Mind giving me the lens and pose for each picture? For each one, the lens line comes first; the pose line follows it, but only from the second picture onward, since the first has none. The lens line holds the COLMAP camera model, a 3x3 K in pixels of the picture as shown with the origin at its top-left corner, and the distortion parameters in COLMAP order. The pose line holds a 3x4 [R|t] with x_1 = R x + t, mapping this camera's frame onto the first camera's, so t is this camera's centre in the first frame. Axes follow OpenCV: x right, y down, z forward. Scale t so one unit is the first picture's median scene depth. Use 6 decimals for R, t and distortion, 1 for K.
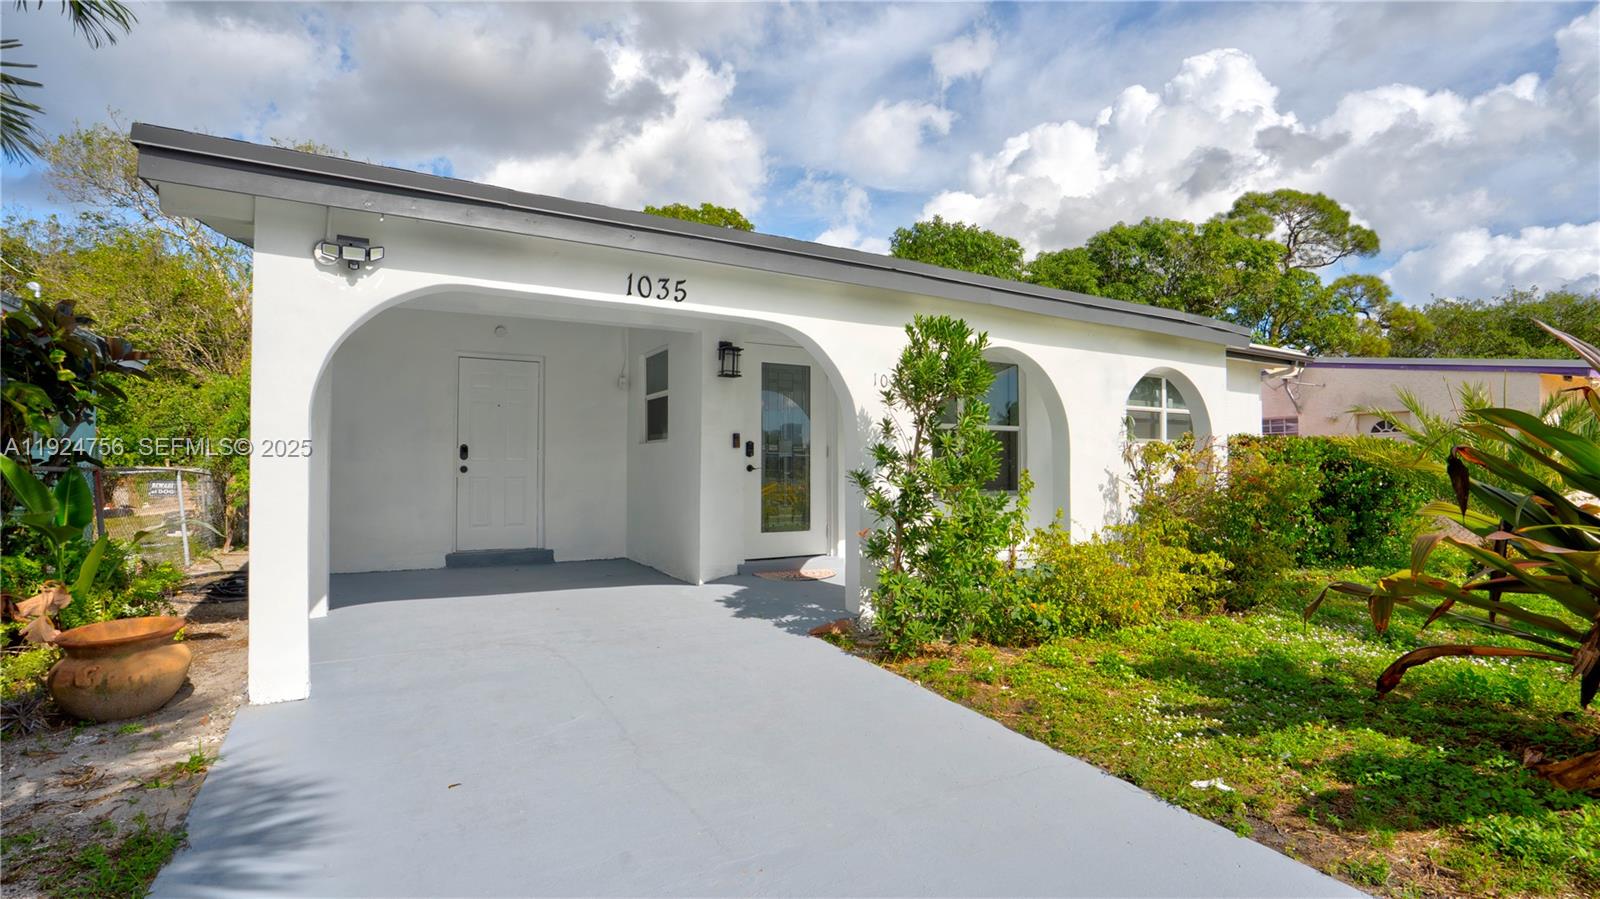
lens RADIAL K [[742.7, 0, 808.6], [0, 742.7, 453.3], [0, 0, 1]] dist [-0.001737, 0.000204]
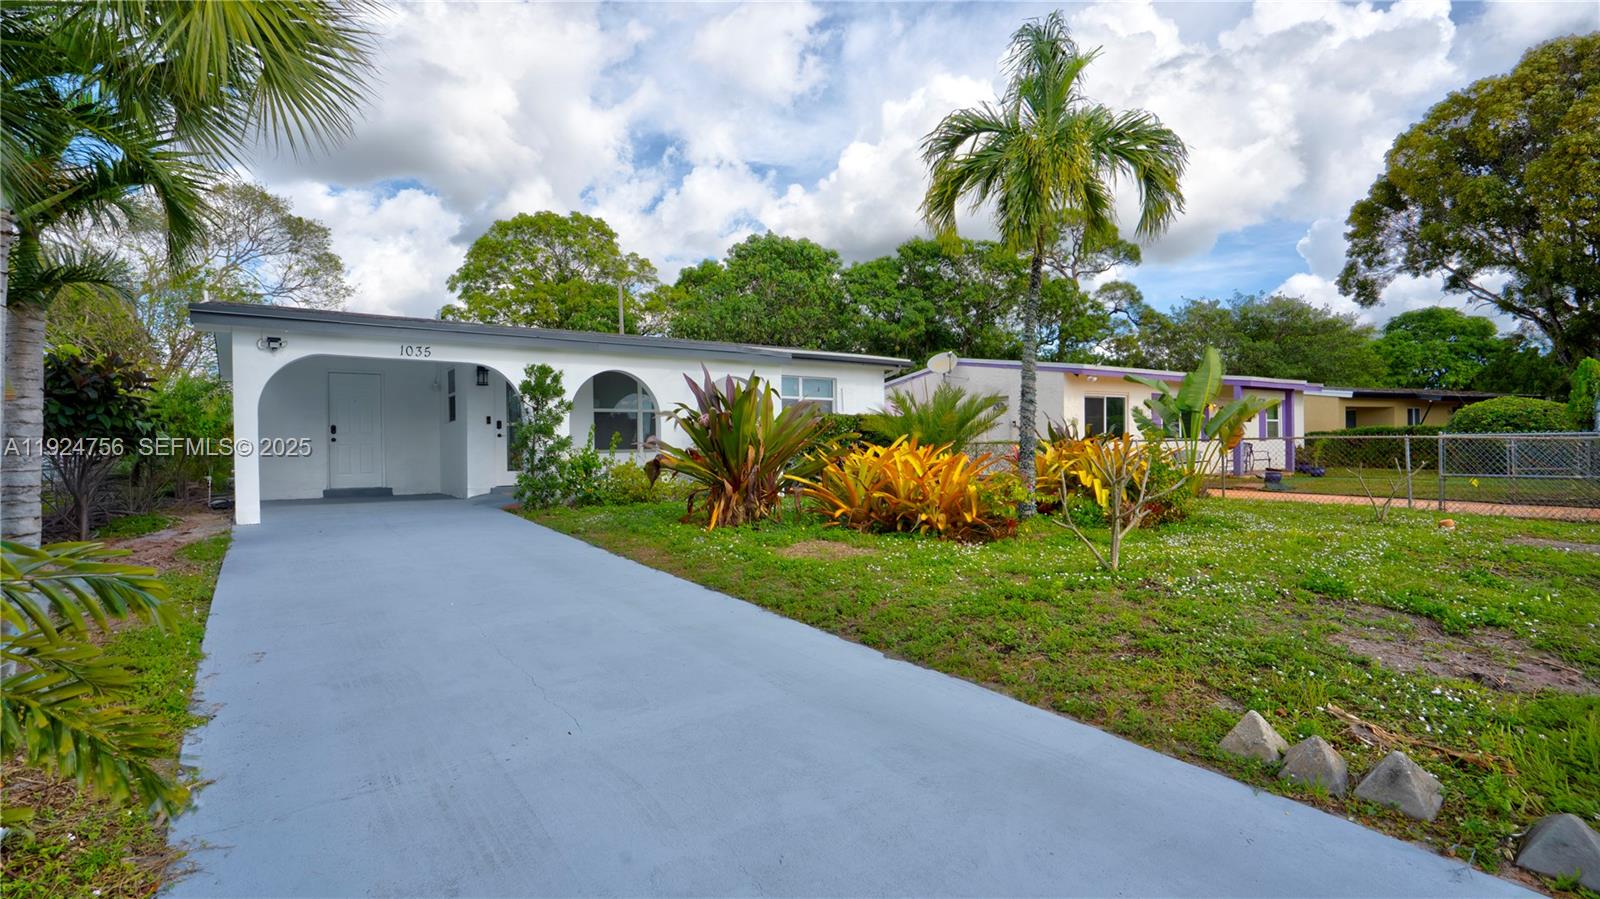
lens RADIAL K [[747.4, 0, 800.0], [0, 747.4, 449.5], [0, 0, 1]] dist [-0.001799, 0.000610]
pose [[0.994643, -0.017567, 0.101865, 0.459895], [0.015950, 0.999734, 0.016666, 0.035759], [-0.102131, -0.014951, 0.994659, -0.877968]]
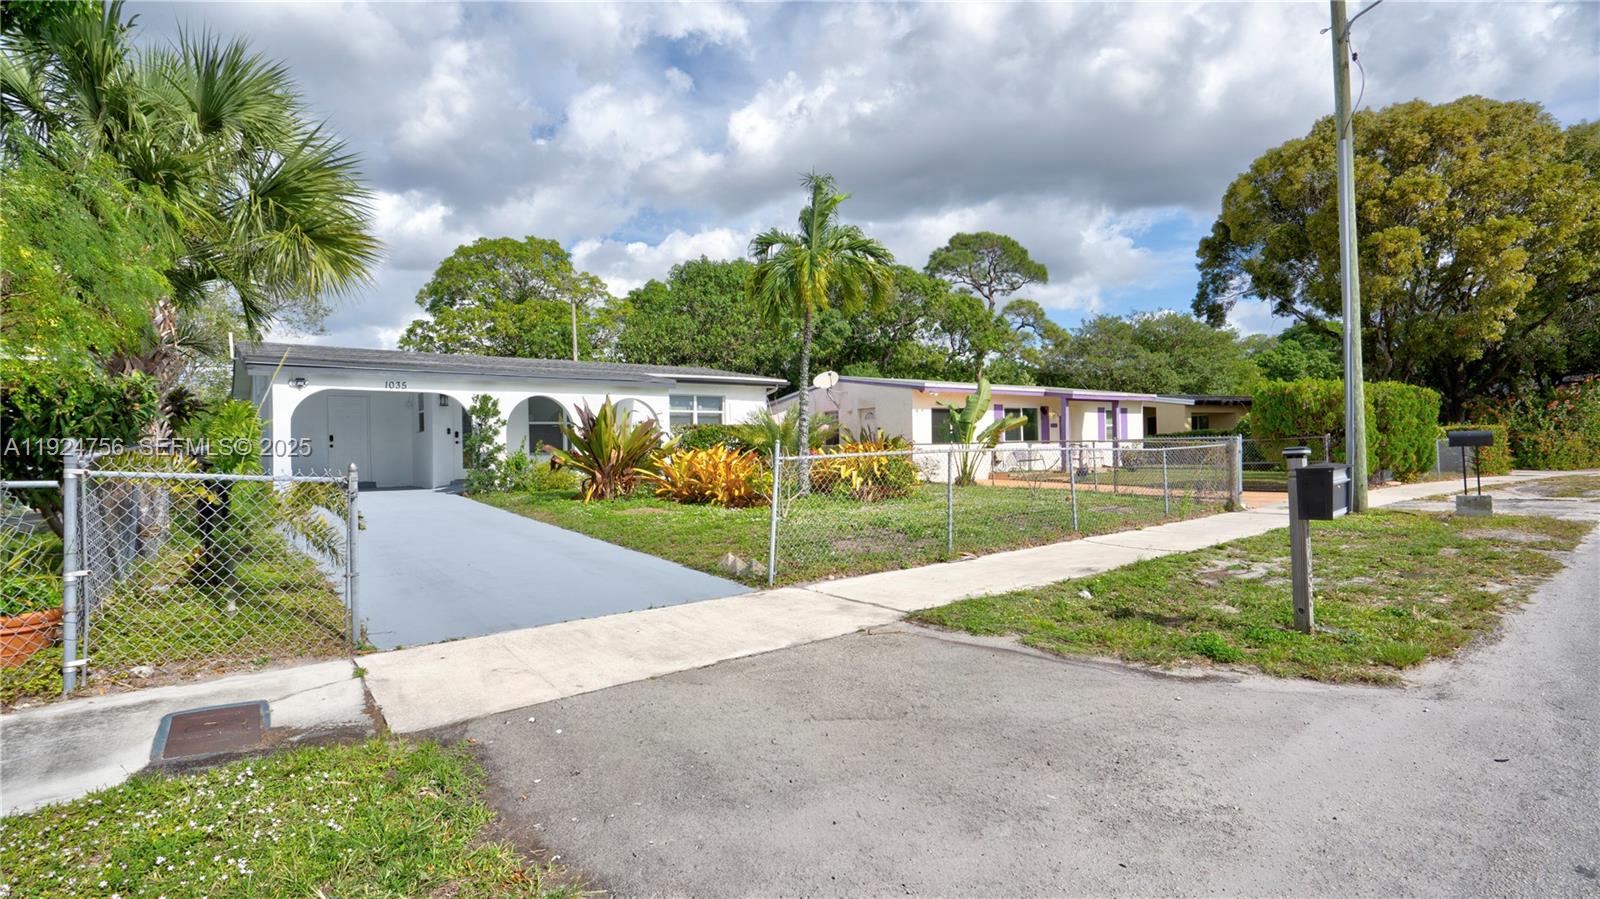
lens RADIAL K [[747.4, 0, 800.0], [0, 747.4, 449.5], [0, 0, 1]] dist [-0.001799, 0.000610]
pose [[0.990428, -0.021086, 0.136408, 0.704511], [0.018957, 0.999678, 0.016892, 0.024106], [-0.136720, -0.014145, 0.990509, -1.598374]]
